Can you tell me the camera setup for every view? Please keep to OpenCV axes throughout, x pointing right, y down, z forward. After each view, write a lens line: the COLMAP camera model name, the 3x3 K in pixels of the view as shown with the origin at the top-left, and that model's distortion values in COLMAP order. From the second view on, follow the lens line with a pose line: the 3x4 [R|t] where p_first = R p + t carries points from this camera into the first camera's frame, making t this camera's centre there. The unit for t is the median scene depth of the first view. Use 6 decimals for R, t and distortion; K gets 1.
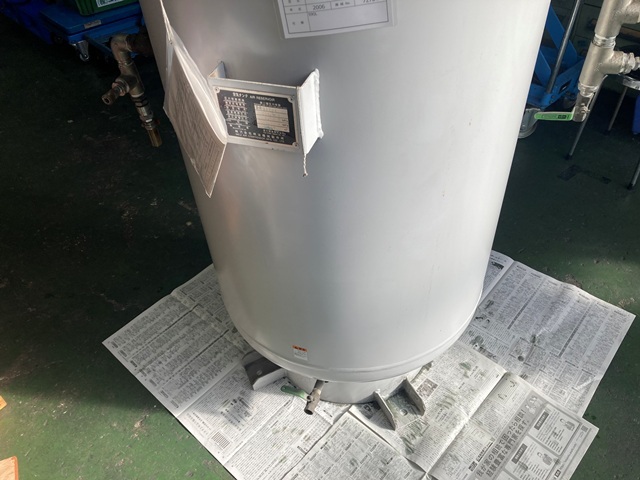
lens RADIAL K [[523.1, 0, 325.4], [0, 523.1, 238.1], [0, 0, 1]] dist [0.041388, -0.035066]
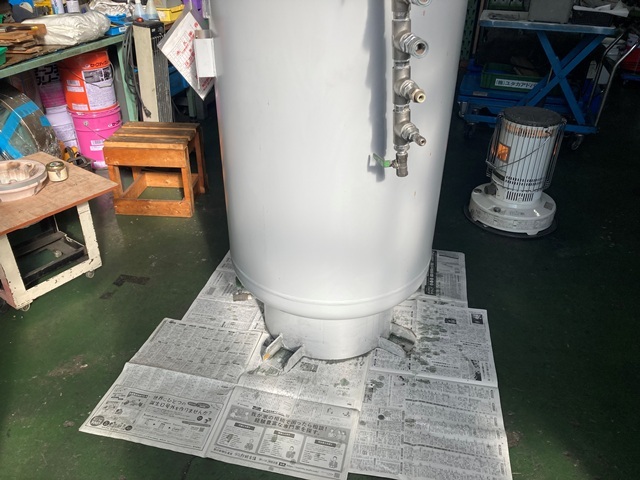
lens RADIAL K [[520.1, 0, 320.0], [0, 520.1, 240.0], [0, 0, 1]] dist [0.025637, -0.002833]
pose [[0.502880, 0.498716, -0.705970, 0.942058], [-0.618241, 0.778332, 0.109446, -0.085969], [0.604061, 0.381422, 0.699734, 0.089867]]
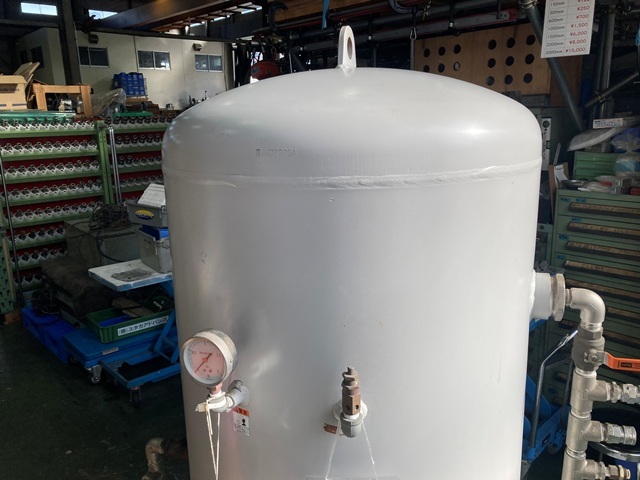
lens RADIAL K [[520.1, 0, 320.0], [0, 520.1, 240.0], [0, 0, 1]] dist [0.025637, -0.002833]
pose [[0.999432, 0.030771, 0.013749, -0.053235], [-0.020154, 0.872625, -0.487975, -0.187273], [-0.027013, 0.487420, 0.872749, -0.187784]]
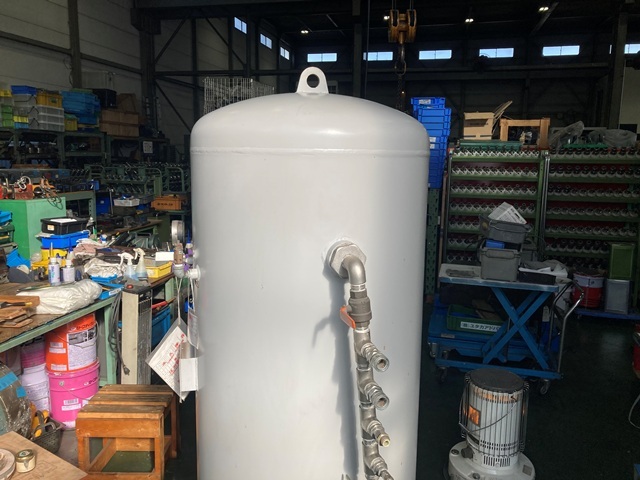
lens RADIAL K [[523.1, 0, 325.4], [0, 523.1, 238.1], [0, 0, 1]] dist [0.041388, -0.035066]
pose [[0.547210, 0.201478, -0.812384, 0.939125], [-0.605079, 0.765842, -0.217638, -0.275411], [0.578308, 0.610650, 0.540987, -0.089236]]
